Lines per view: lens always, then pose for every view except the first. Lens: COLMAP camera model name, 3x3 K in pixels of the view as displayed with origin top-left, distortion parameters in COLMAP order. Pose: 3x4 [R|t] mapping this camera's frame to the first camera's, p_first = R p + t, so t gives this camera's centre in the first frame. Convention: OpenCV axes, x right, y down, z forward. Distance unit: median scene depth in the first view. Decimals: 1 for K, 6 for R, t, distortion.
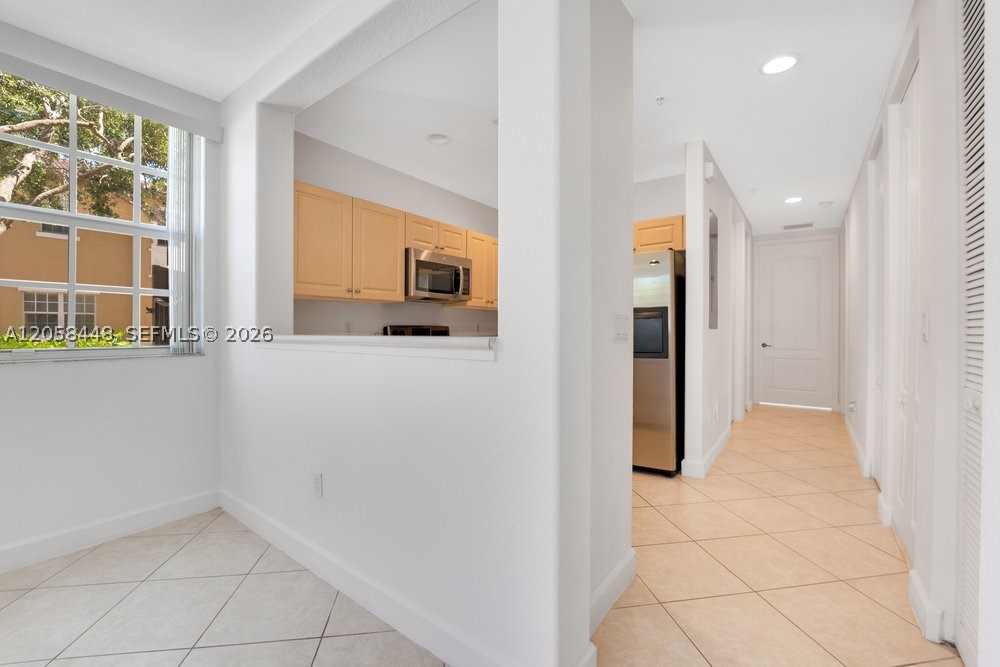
lens RADIAL K [[429.4, 0, 487.3], [0, 429.4, 335.1], [0, 0, 1]] dist [-0.020373, -0.002721]
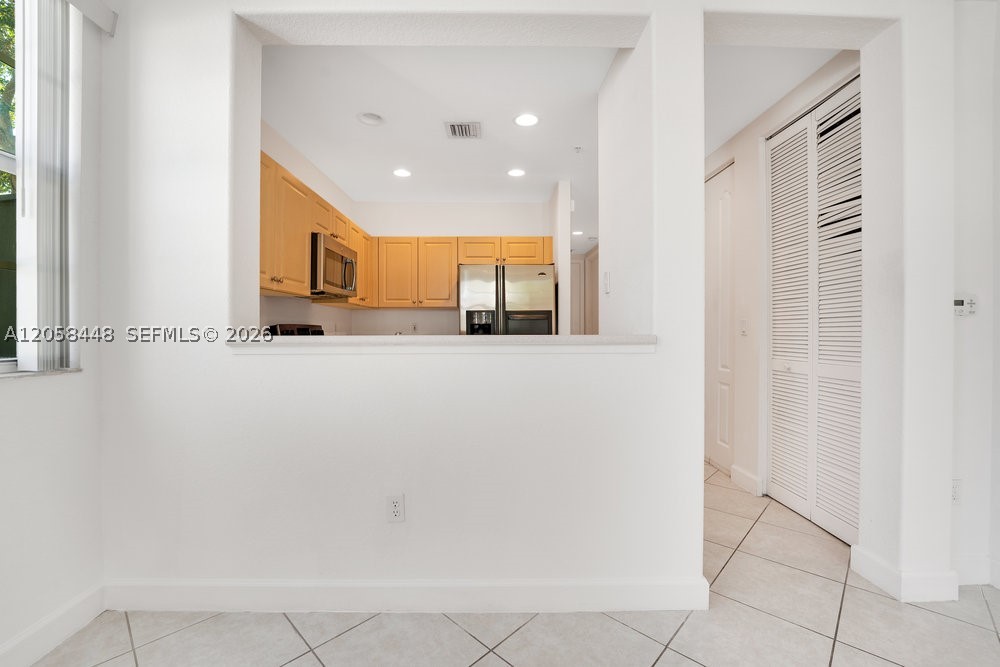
lens RADIAL K [[429.4, 0, 513.5], [0, 429.4, 332.5], [0, 0, 1]] dist [-0.020373, -0.002721]
pose [[0.765327, -0.004905, 0.643623, -0.429026], [0.007338, 0.999972, -0.001104, -0.001577], [-0.643600, 0.005568, 0.765342, 0.101754]]
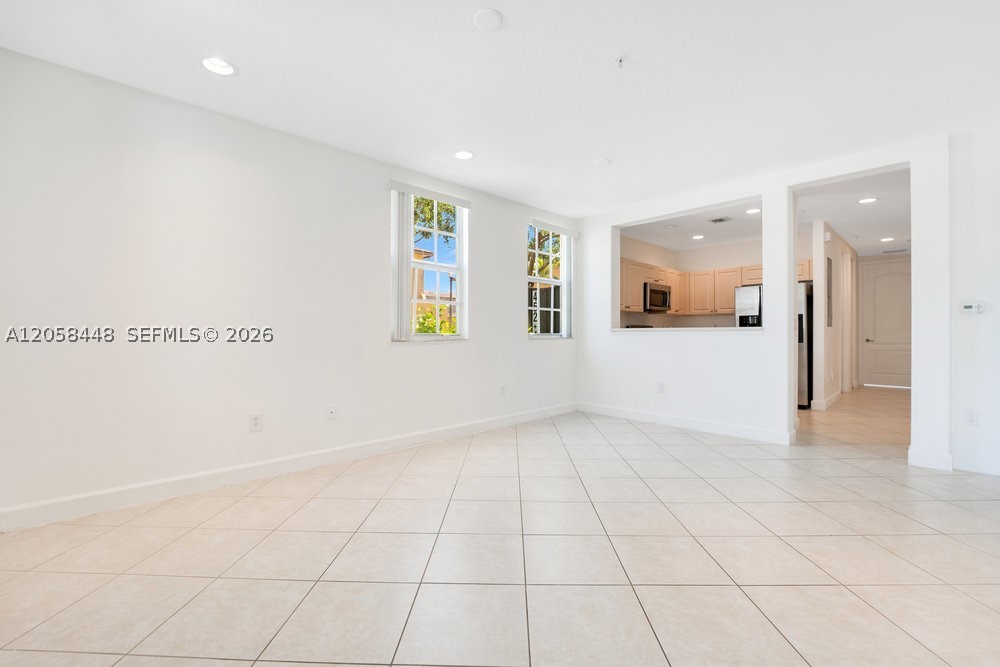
lens RADIAL K [[429.4, 0, 483.6], [0, 429.4, 333.0], [0, 0, 1]] dist [-0.020373, -0.002721]
pose [[0.984769, 0.000535, -0.173866, -0.548528], [-0.002365, 0.999944, -0.010319, 0.032818], [0.173851, 0.010573, 0.984715, -0.919560]]
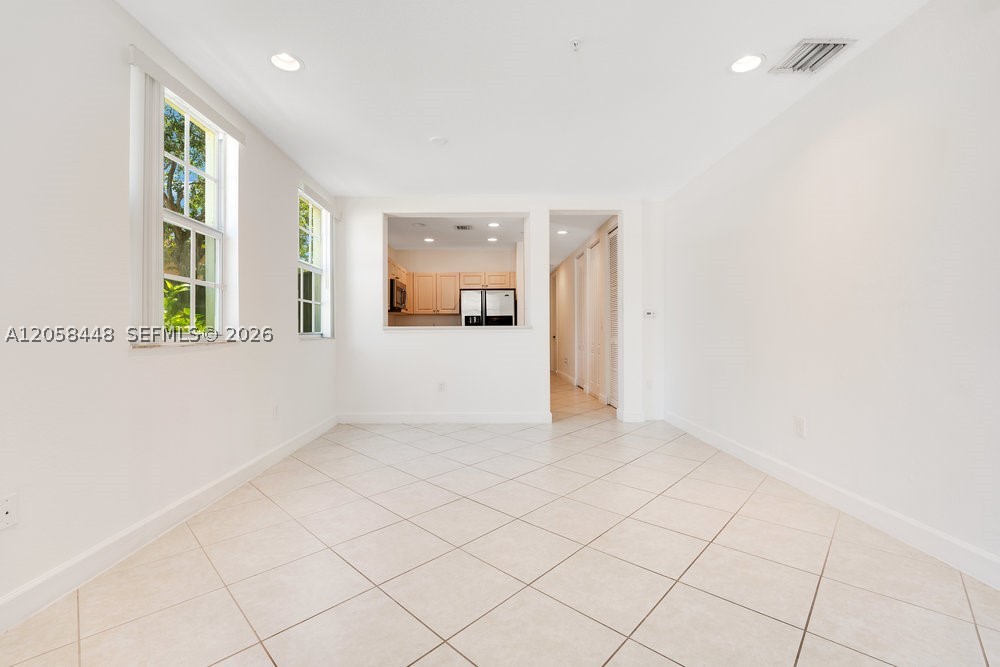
lens RADIAL K [[429.4, 0, 506.4], [0, 429.4, 332.5], [0, 0, 1]] dist [-0.020373, -0.002721]
pose [[0.770394, -0.003710, 0.637557, -0.943595], [0.010520, 0.999921, -0.006894, 0.032706], [-0.637481, 0.012018, 0.770372, -0.647854]]
